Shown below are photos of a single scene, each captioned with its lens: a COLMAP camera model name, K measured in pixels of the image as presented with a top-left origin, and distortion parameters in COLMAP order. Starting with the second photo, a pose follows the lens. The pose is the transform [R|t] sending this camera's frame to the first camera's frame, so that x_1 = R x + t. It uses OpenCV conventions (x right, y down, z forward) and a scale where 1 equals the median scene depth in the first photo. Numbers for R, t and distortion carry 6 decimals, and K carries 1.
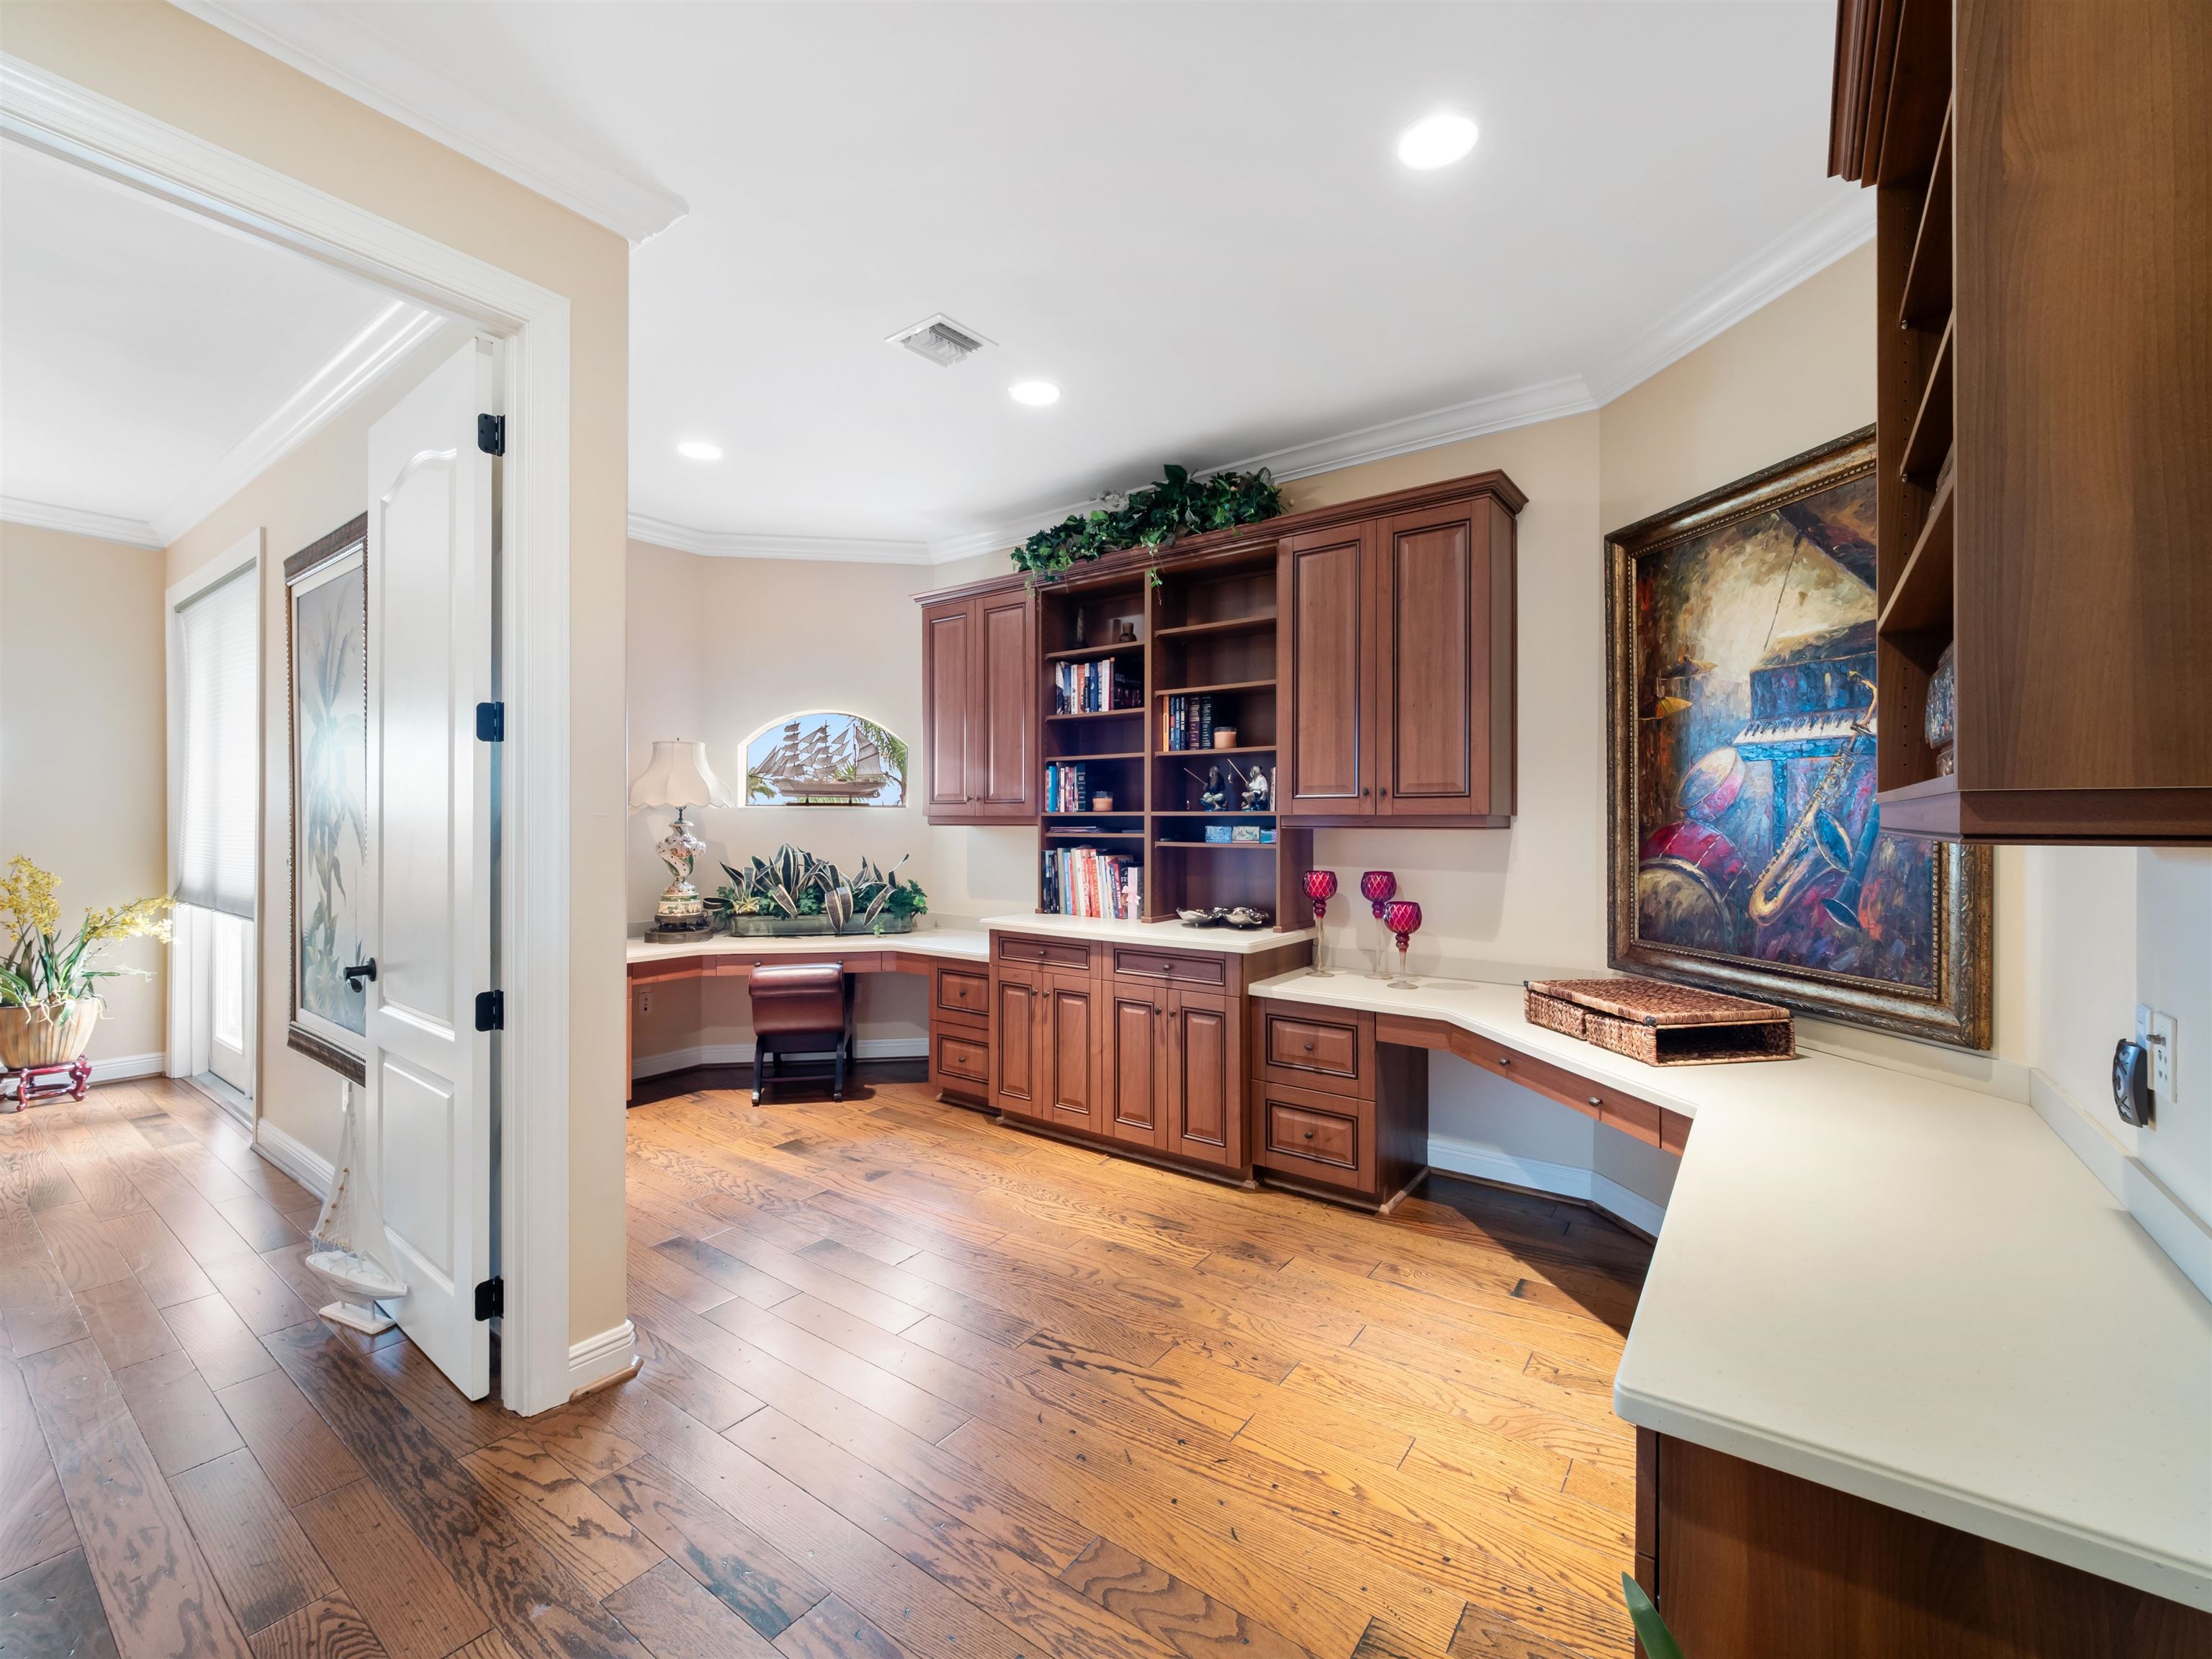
lens RADIAL K [[943.0, 0, 1108.8], [0, 943.0, 822.5], [0, 0, 1]] dist [-0.010767, 0.000915]
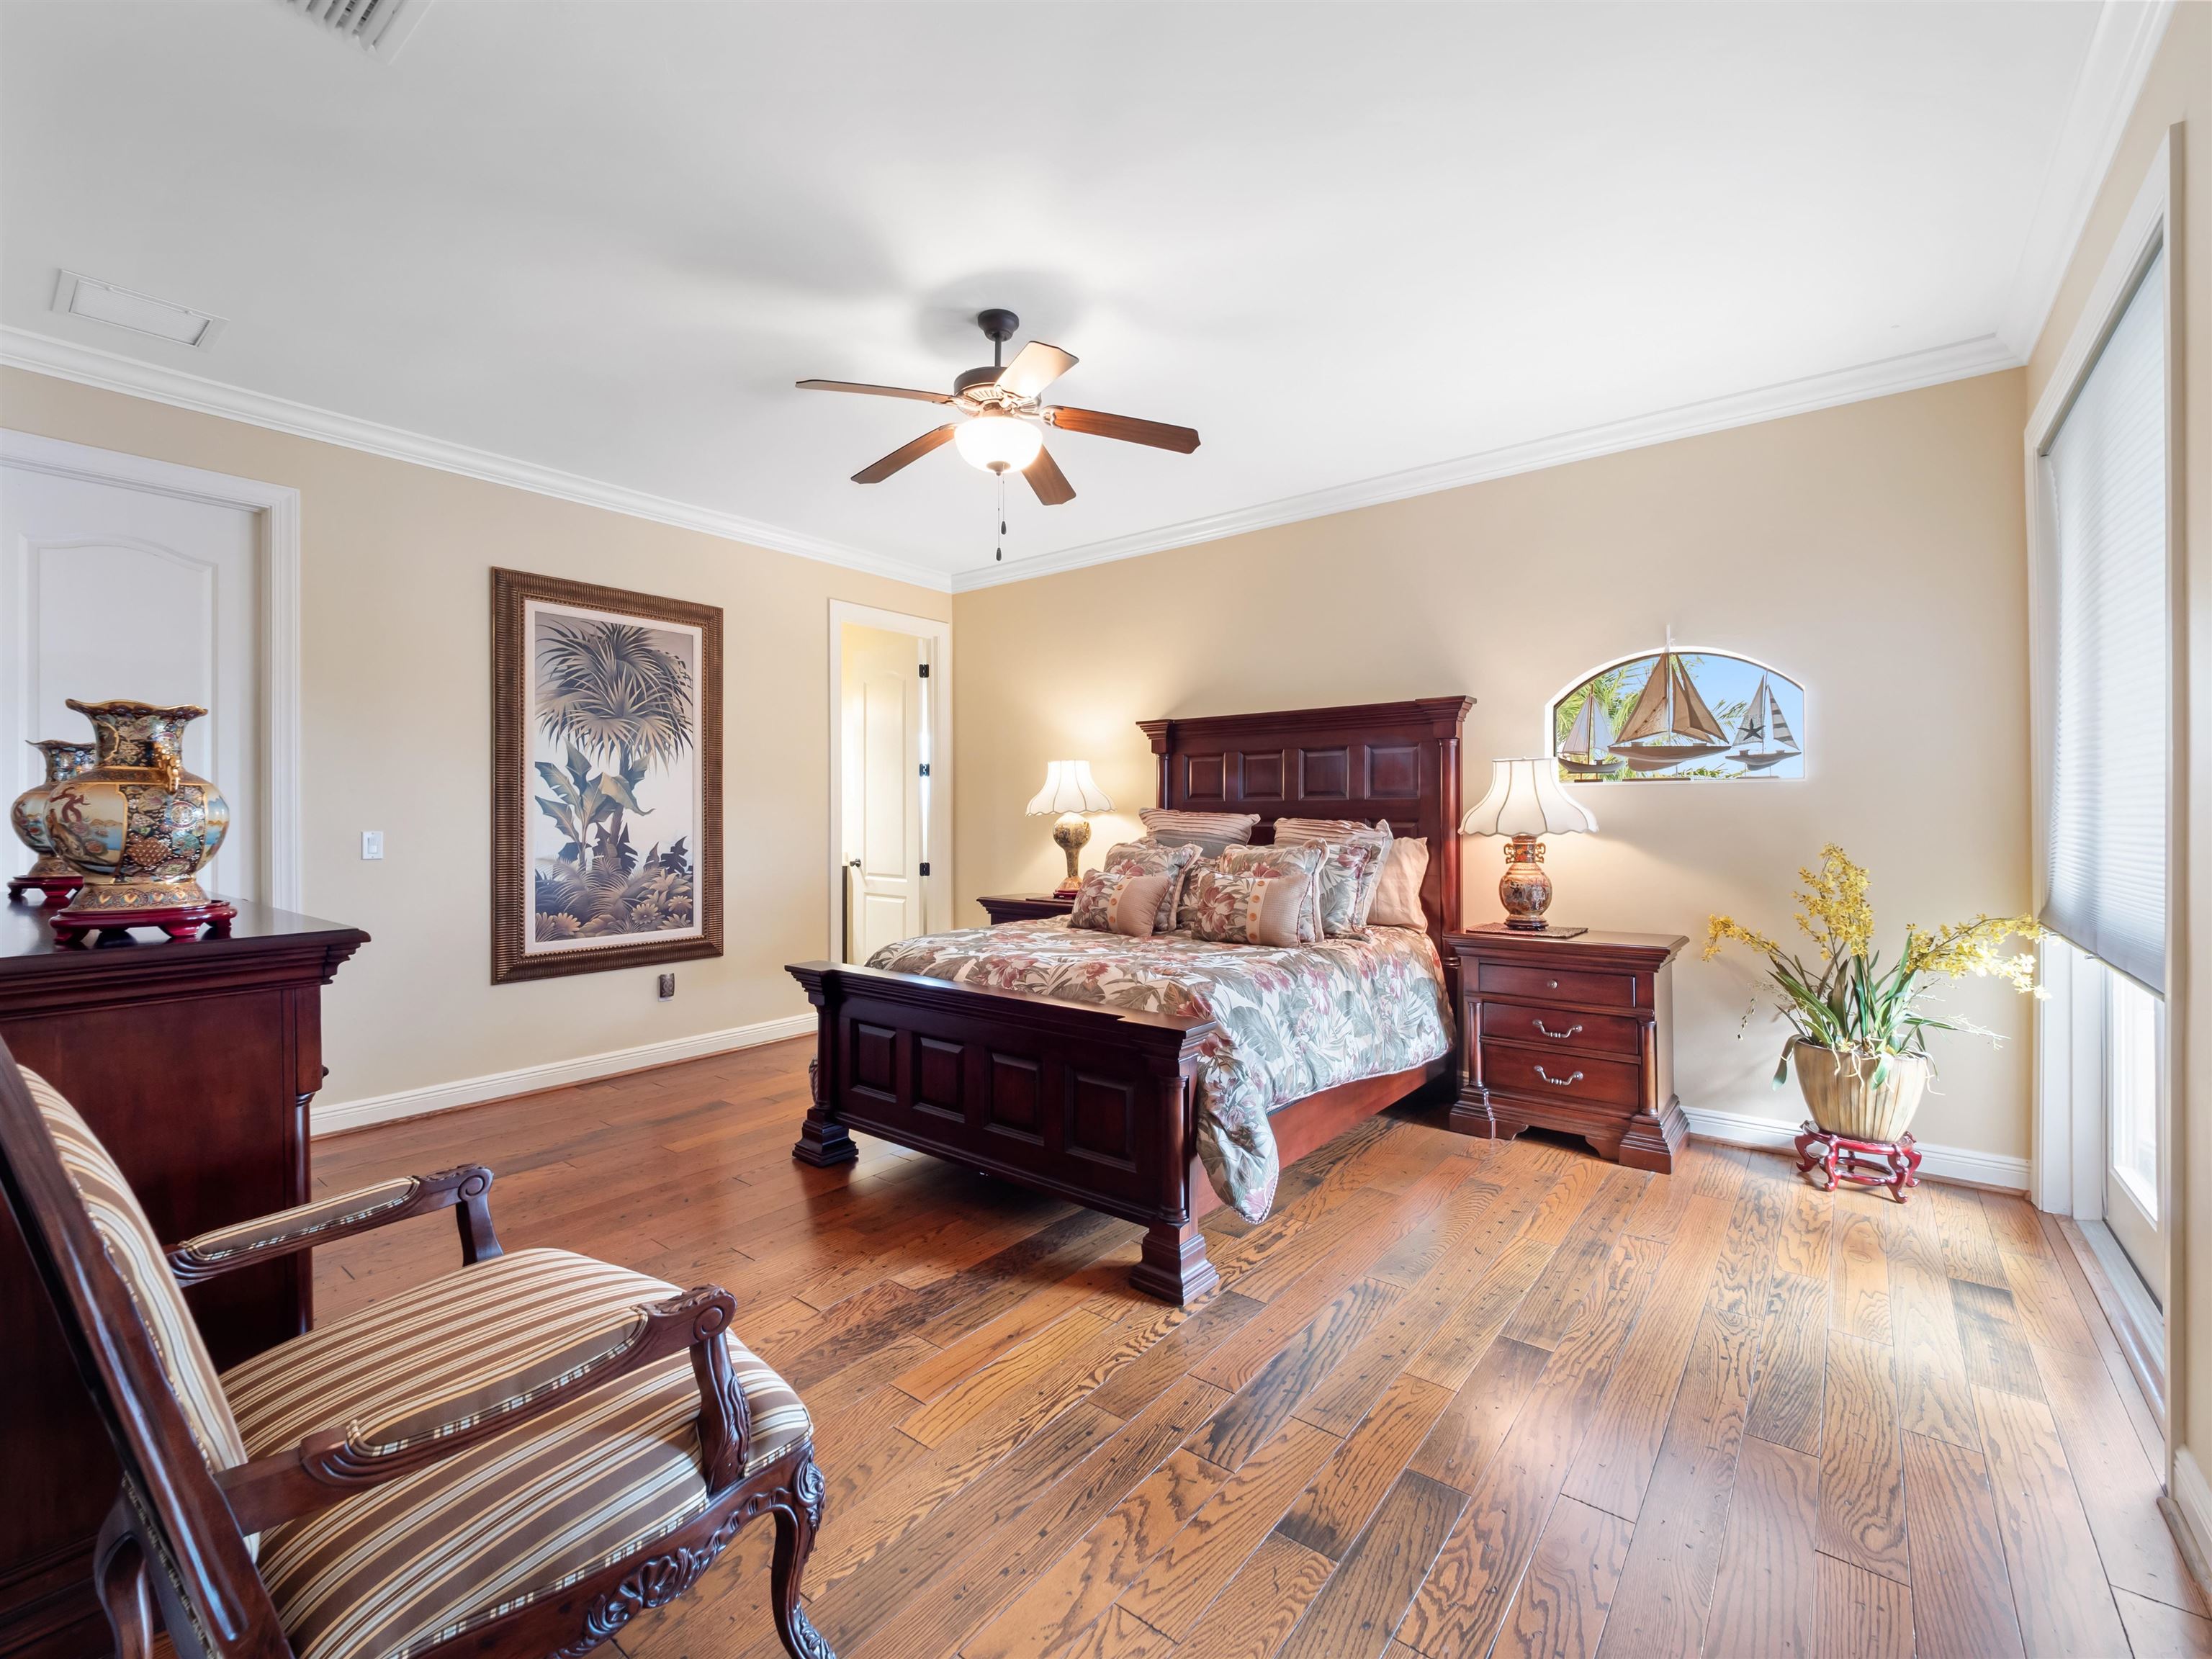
lens RADIAL K [[943.0, 0, 1111.0], [0, 943.0, 822.9], [0, 0, 1]] dist [-0.010767, 0.000915]
pose [[-0.043709, -0.002595, -0.999041, -0.387496], [0.003287, 0.999991, -0.002741, 0.017489], [0.999039, -0.003403, -0.043700, 0.447484]]
